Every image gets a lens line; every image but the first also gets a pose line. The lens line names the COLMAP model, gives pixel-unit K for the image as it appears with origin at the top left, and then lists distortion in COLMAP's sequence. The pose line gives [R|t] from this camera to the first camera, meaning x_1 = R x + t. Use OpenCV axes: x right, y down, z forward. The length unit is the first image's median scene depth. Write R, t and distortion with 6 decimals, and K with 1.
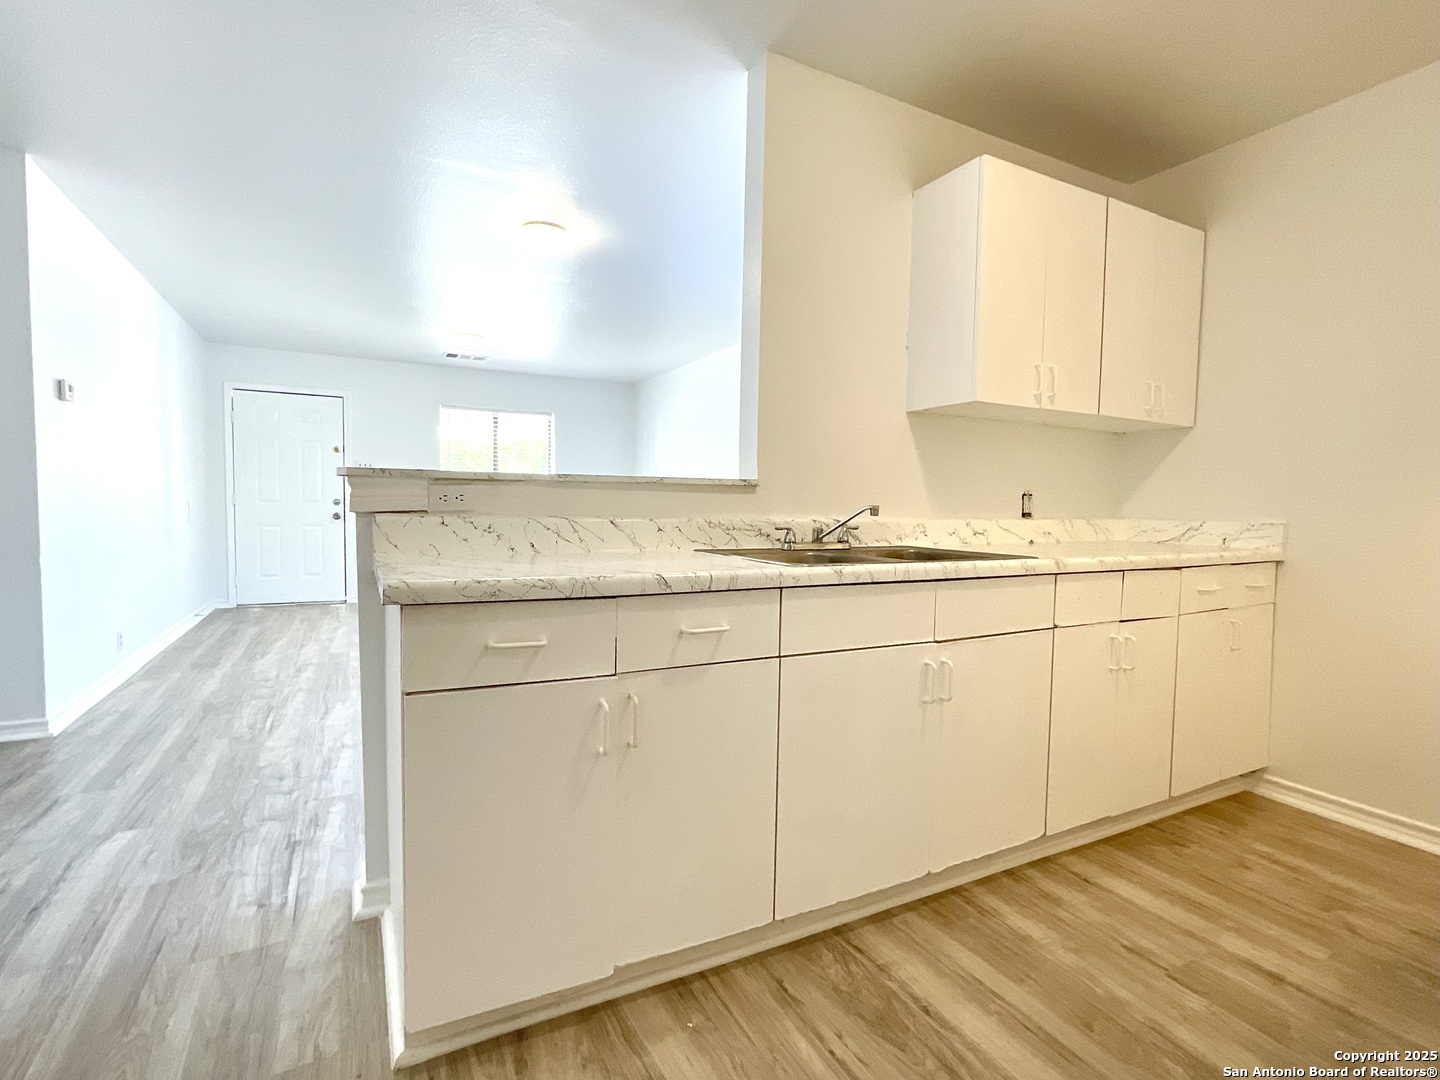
lens RADIAL K [[696.6, 0, 716.2], [0, 696.6, 546.2], [0, 0, 1]] dist [-0.002654, 0.001022]
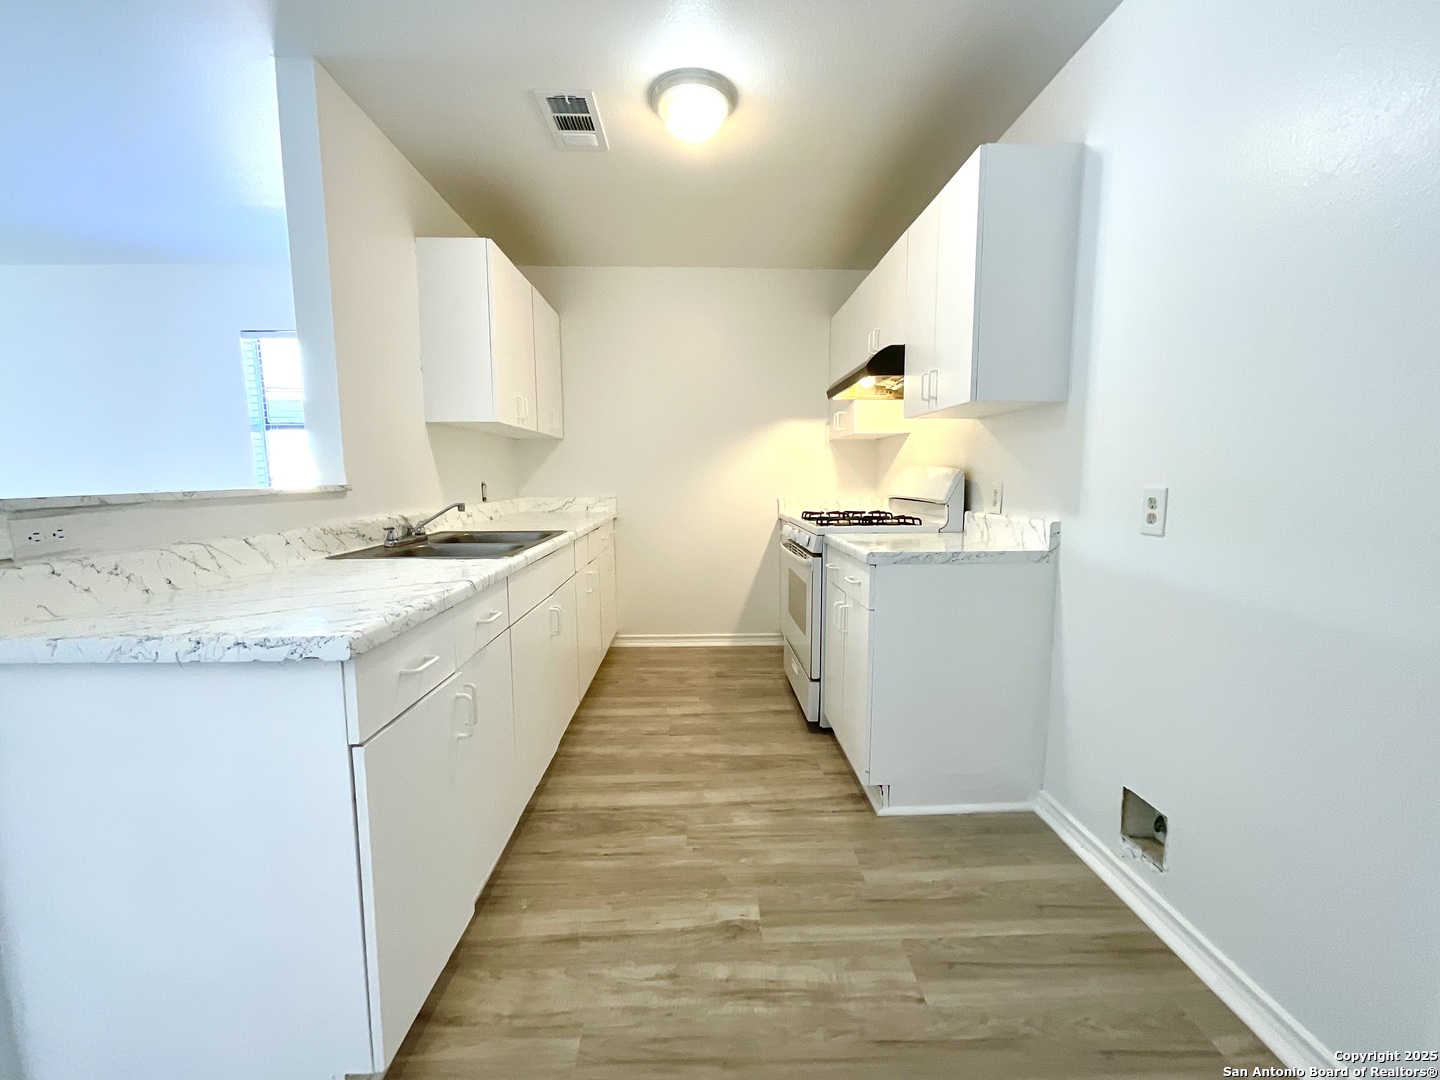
lens RADIAL K [[579.6, 0, 719.8], [0, 579.6, 544.8], [0, 0, 1]] dist [-0.003047, 0.000631]
pose [[0.433754, -0.127950, 0.891900, -0.588393], [0.066763, 0.991709, 0.109799, -0.076175], [-0.898554, 0.011920, 0.438700, 0.125896]]
